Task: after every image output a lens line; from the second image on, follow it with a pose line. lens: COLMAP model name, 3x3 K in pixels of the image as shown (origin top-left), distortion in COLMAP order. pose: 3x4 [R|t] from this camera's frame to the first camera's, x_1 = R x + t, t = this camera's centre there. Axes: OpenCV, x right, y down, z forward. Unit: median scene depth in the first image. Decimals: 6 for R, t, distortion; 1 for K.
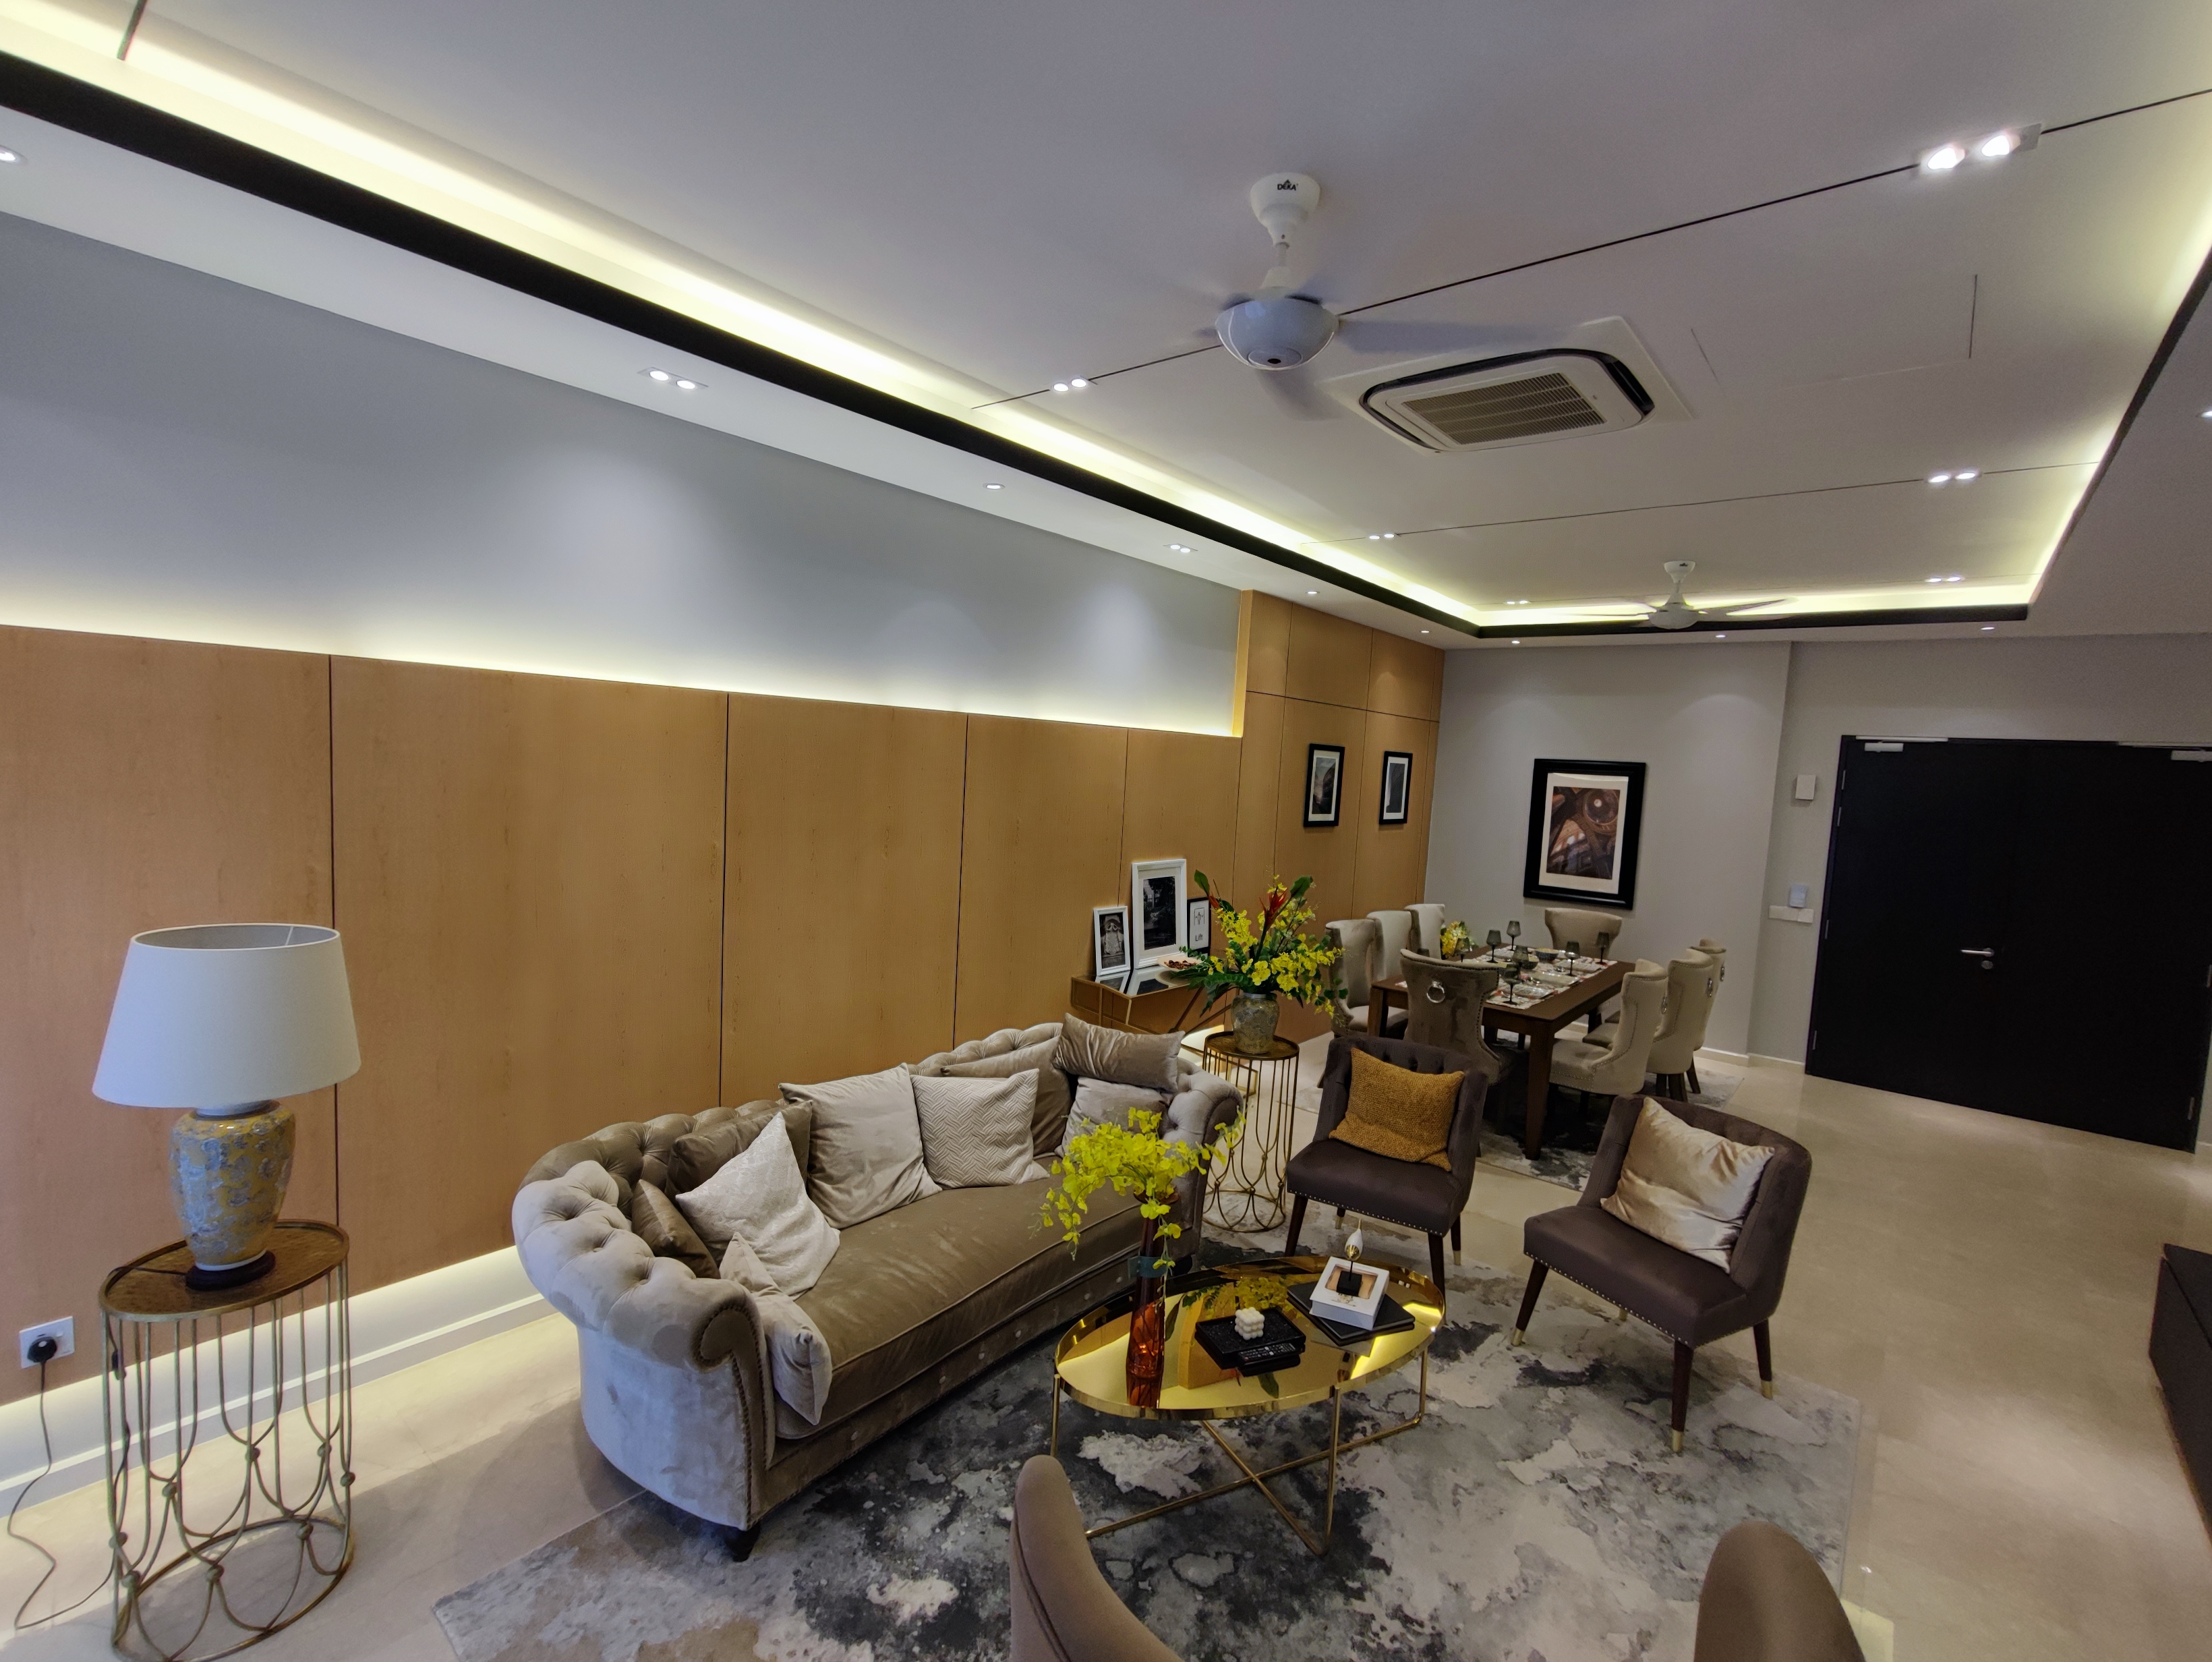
lens RADIAL K [[1004.4, 0, 1120.8], [0, 1004.4, 837.6], [0, 0, 1]] dist [-0.002887, 0.000948]
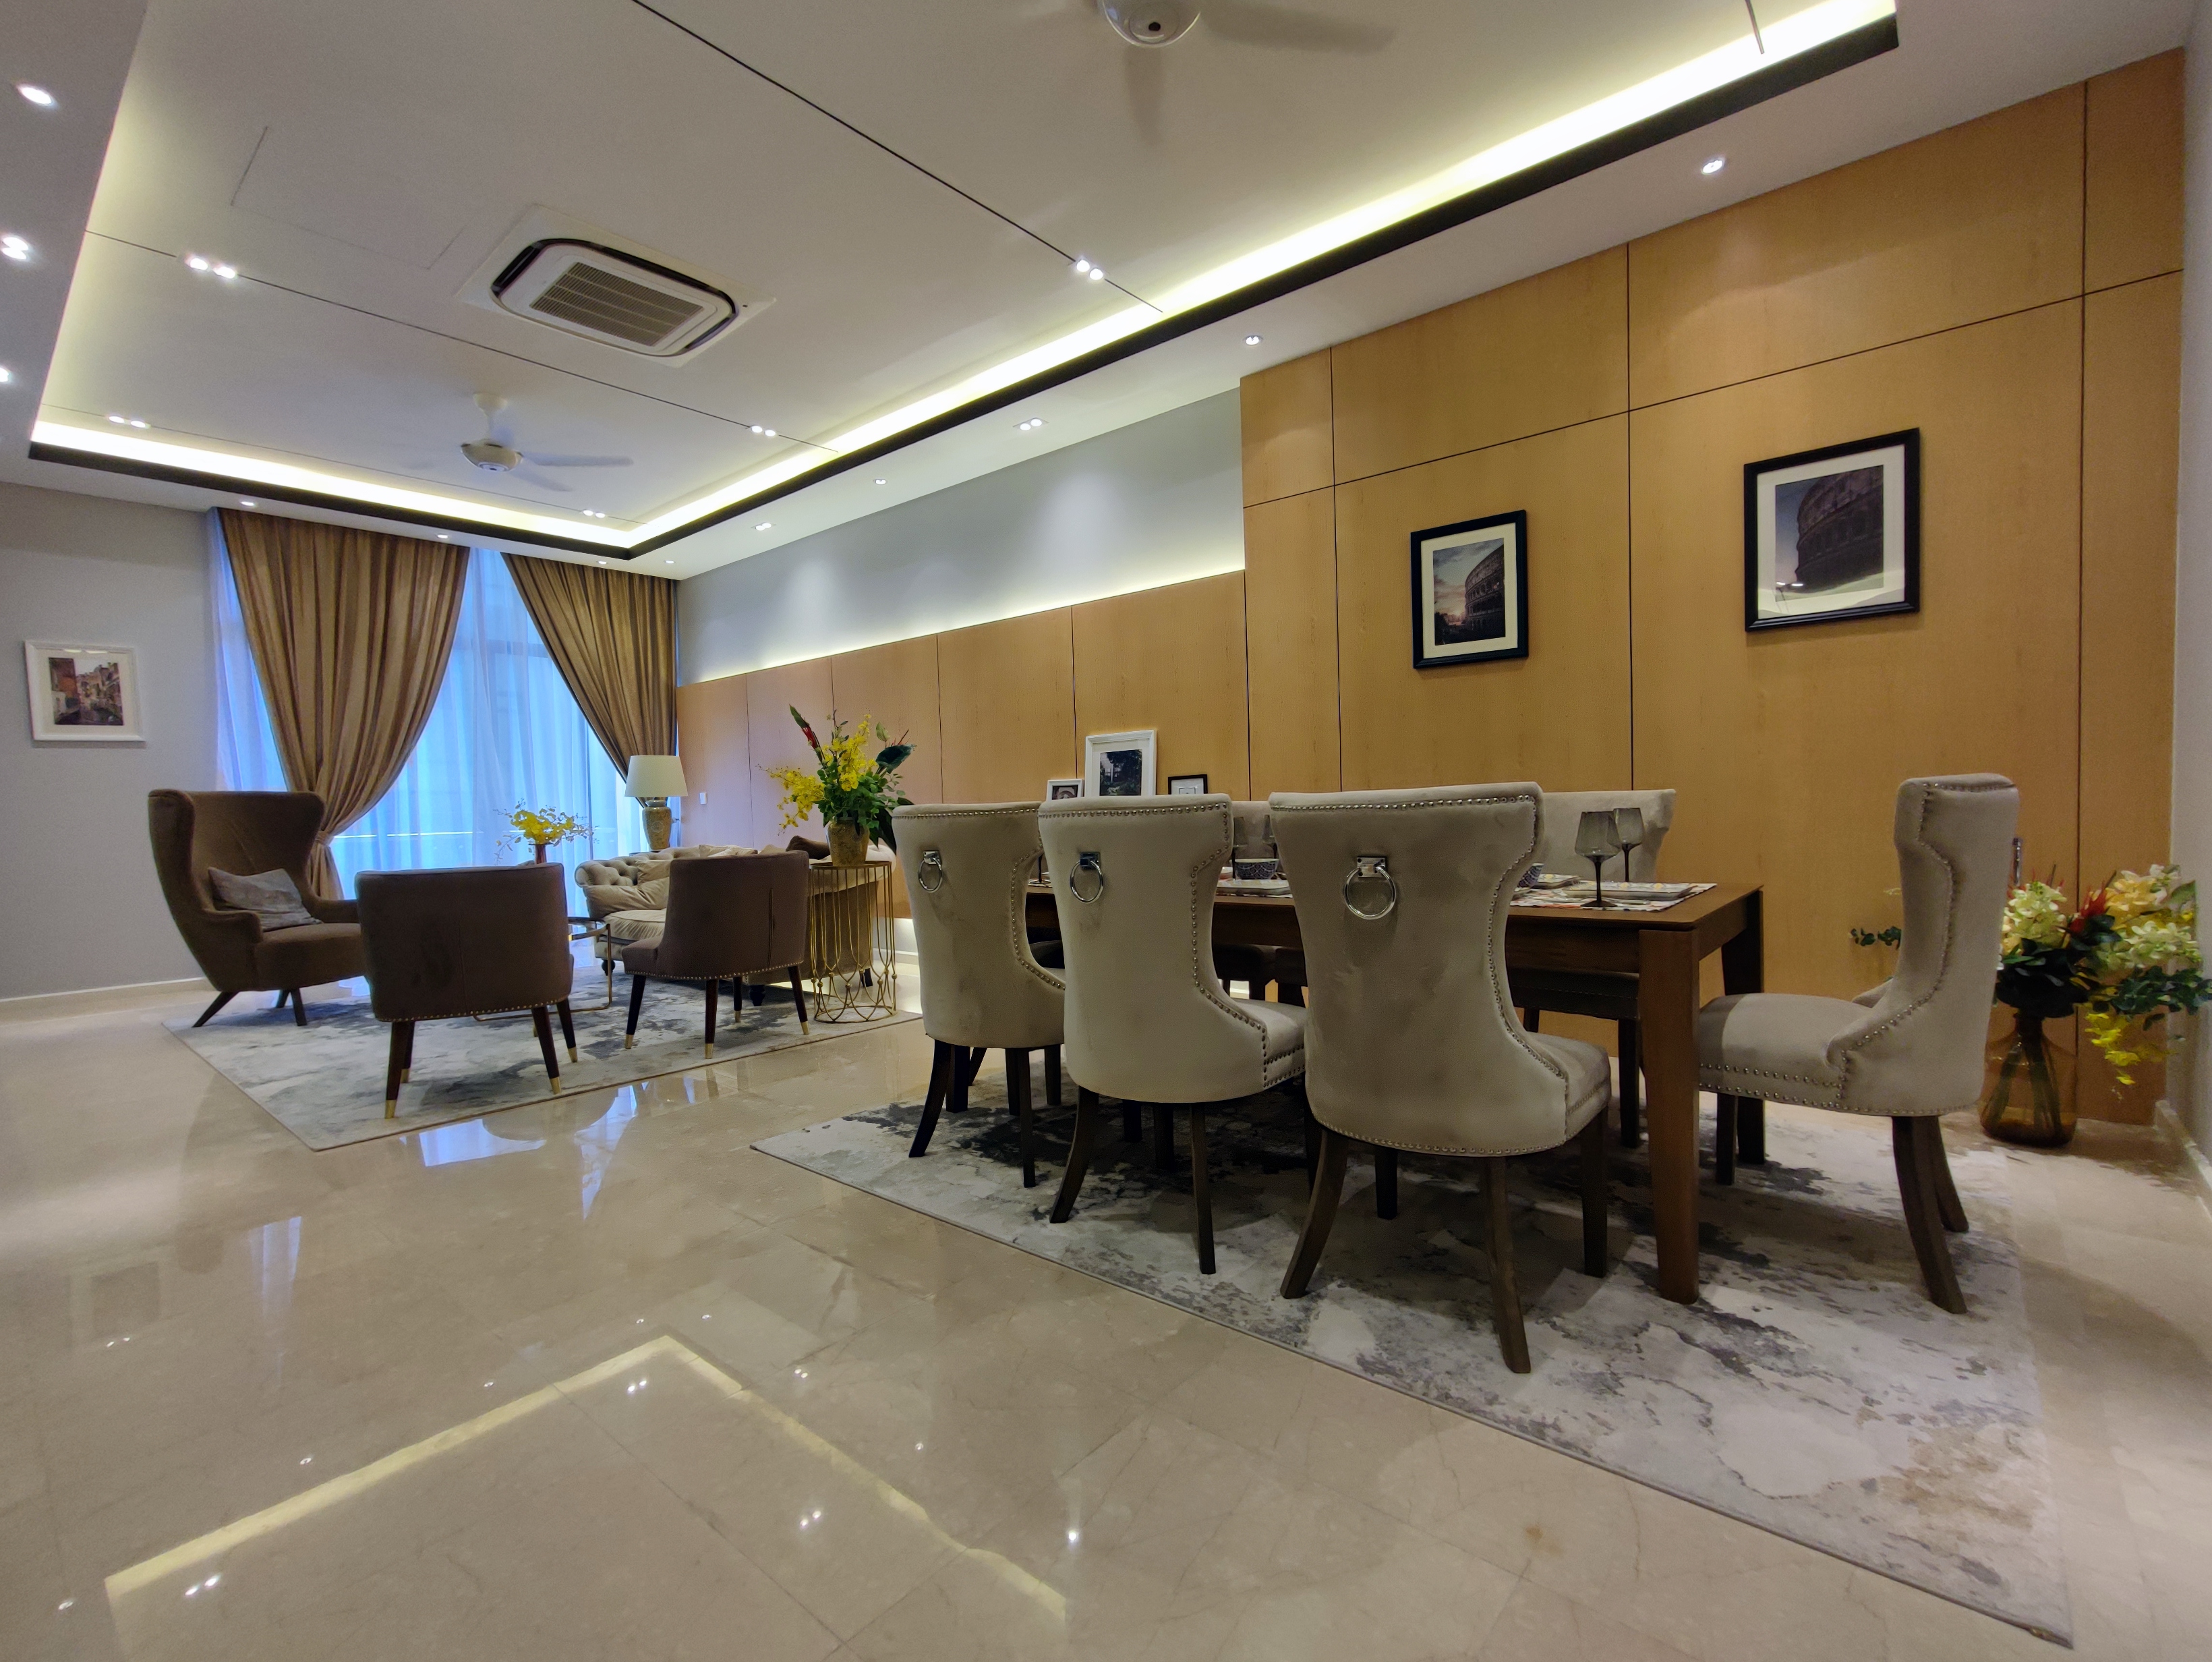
lens RADIAL K [[1004.4, 0, 1108.5], [0, 1004.4, 840.2], [0, 0, 1]] dist [-0.002887, 0.000948]
pose [[-0.015067, -0.018811, -0.999710, 0.892102], [-0.051337, 0.998519, -0.018015, 0.128740], [0.998568, 0.051051, -0.016011, 0.919114]]
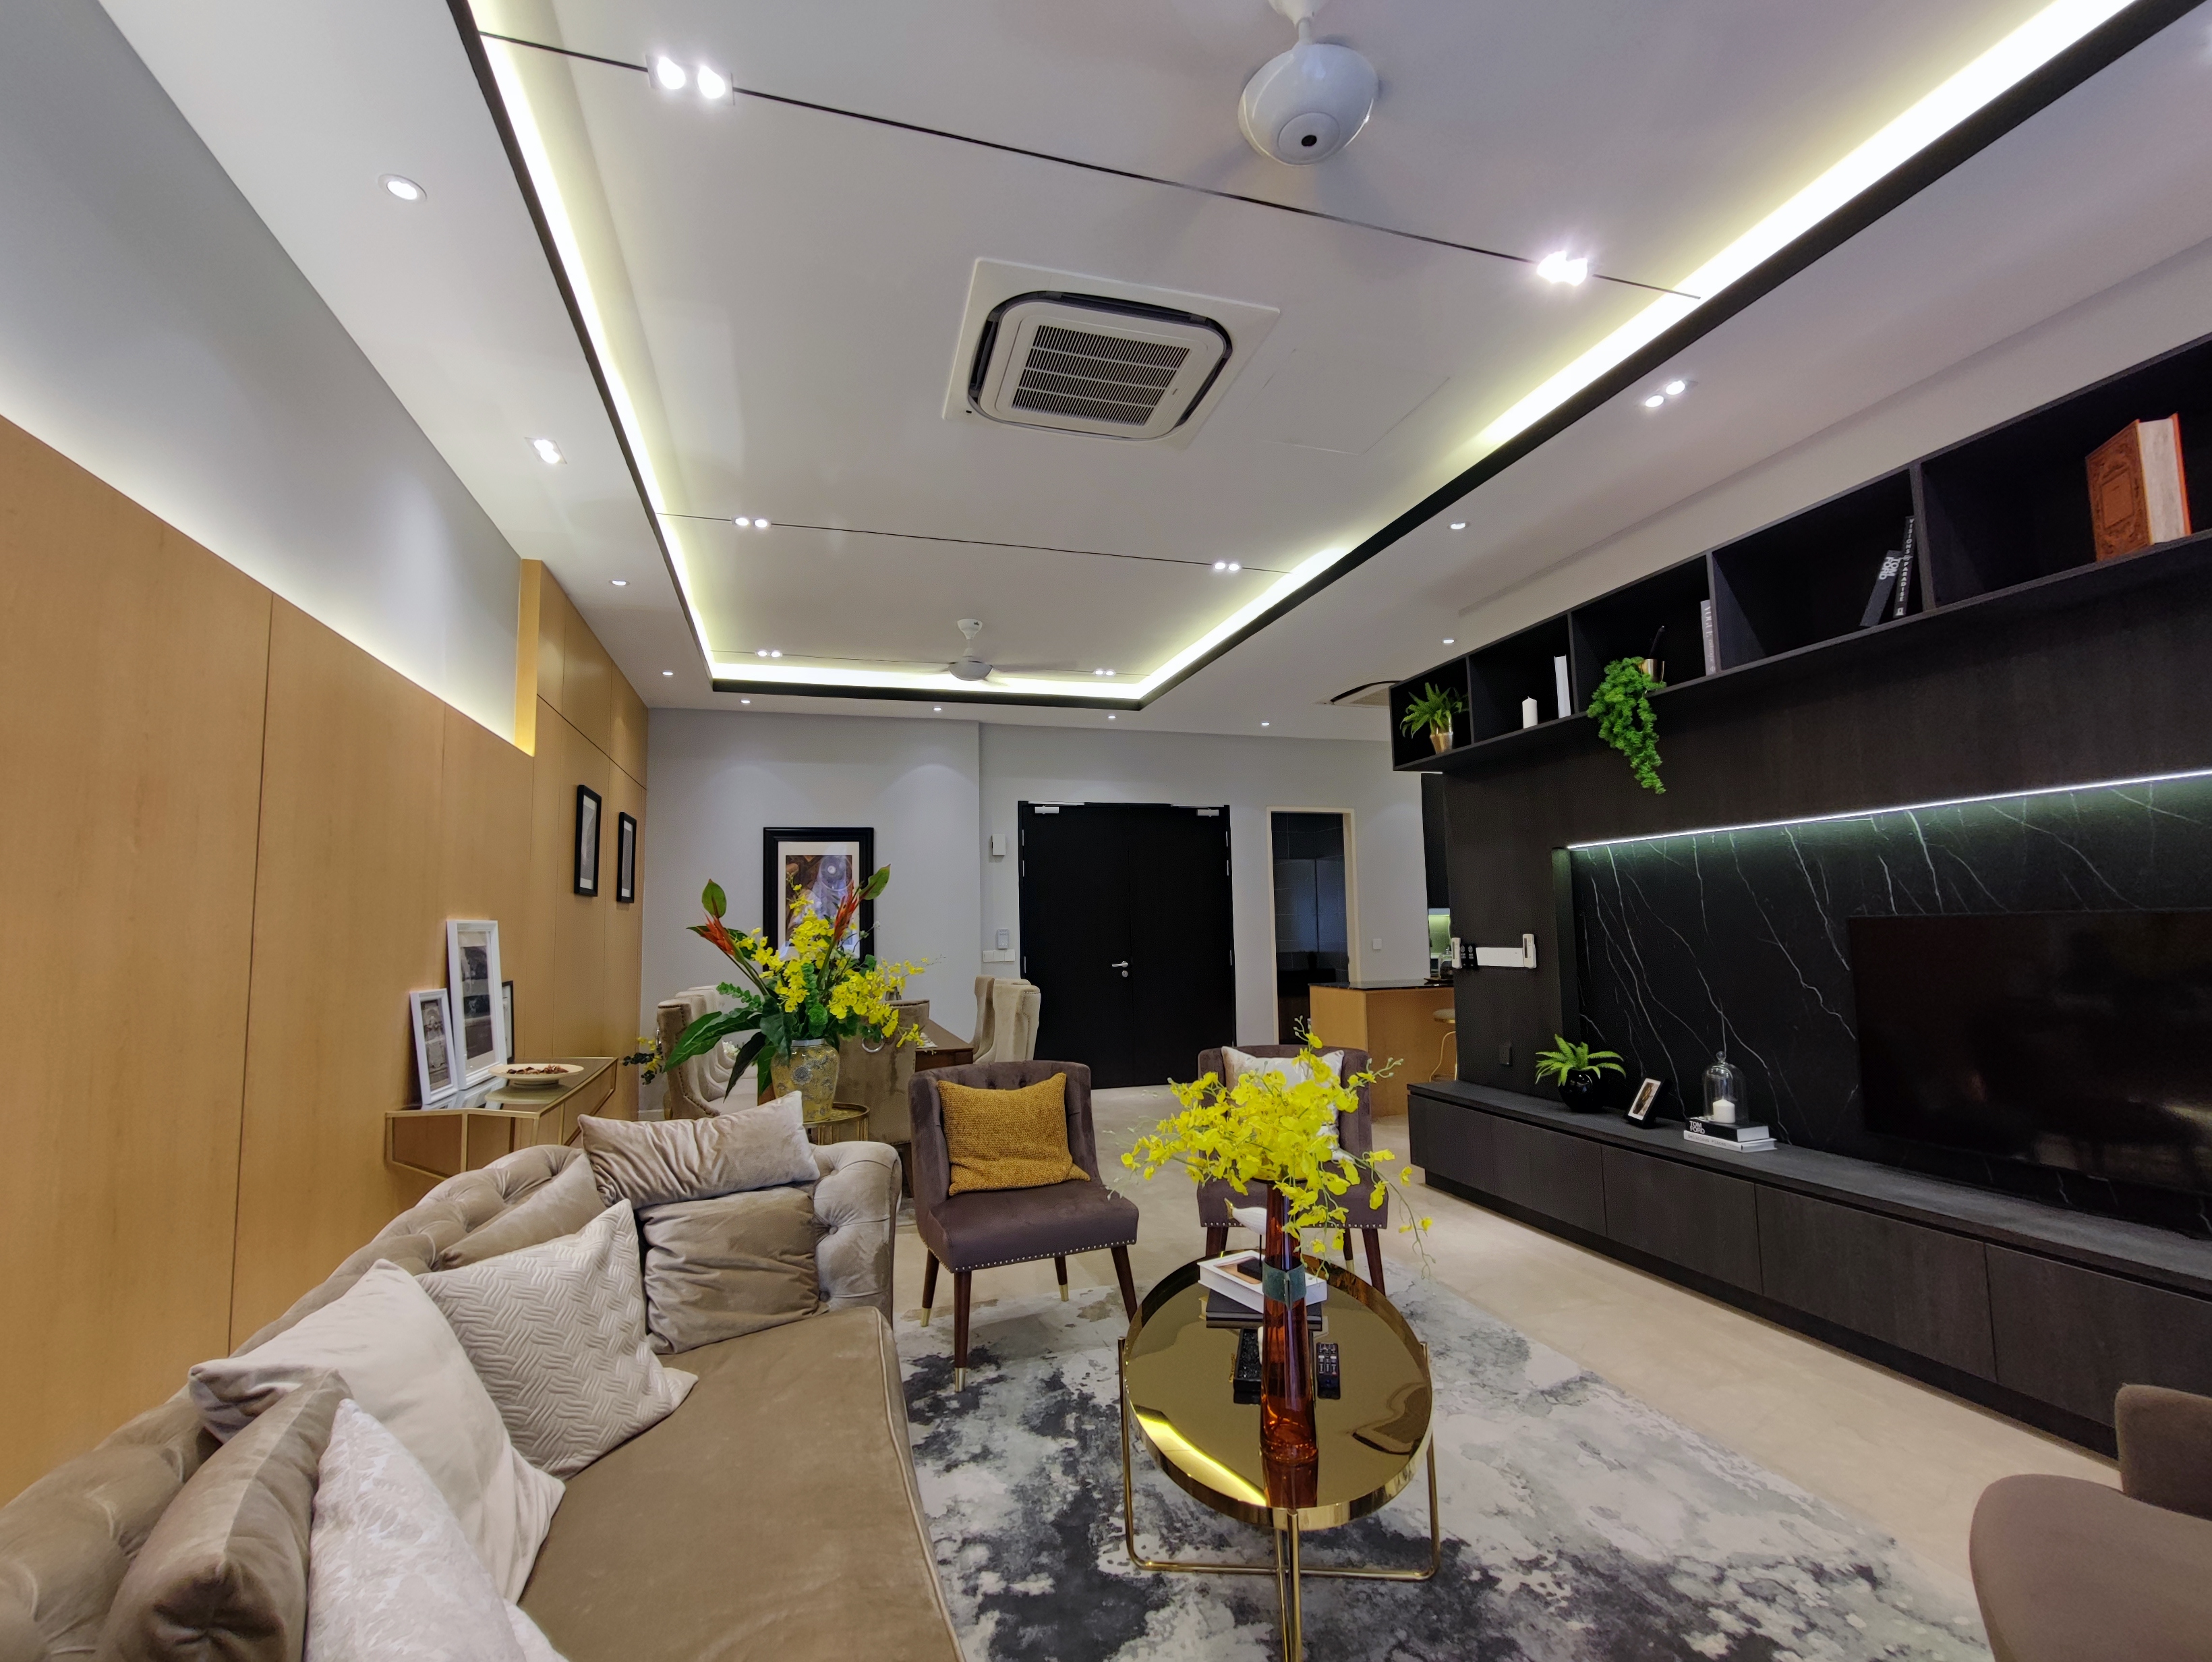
lens RADIAL K [[1004.4, 0, 1126.0], [0, 1004.4, 828.4], [0, 0, 1]] dist [-0.002887, 0.000948]
pose [[0.545310, 0.017636, 0.838049, -0.247507], [0.118571, 0.988103, -0.097947, 0.071310], [-0.829806, 0.152780, 0.536731, 0.275082]]
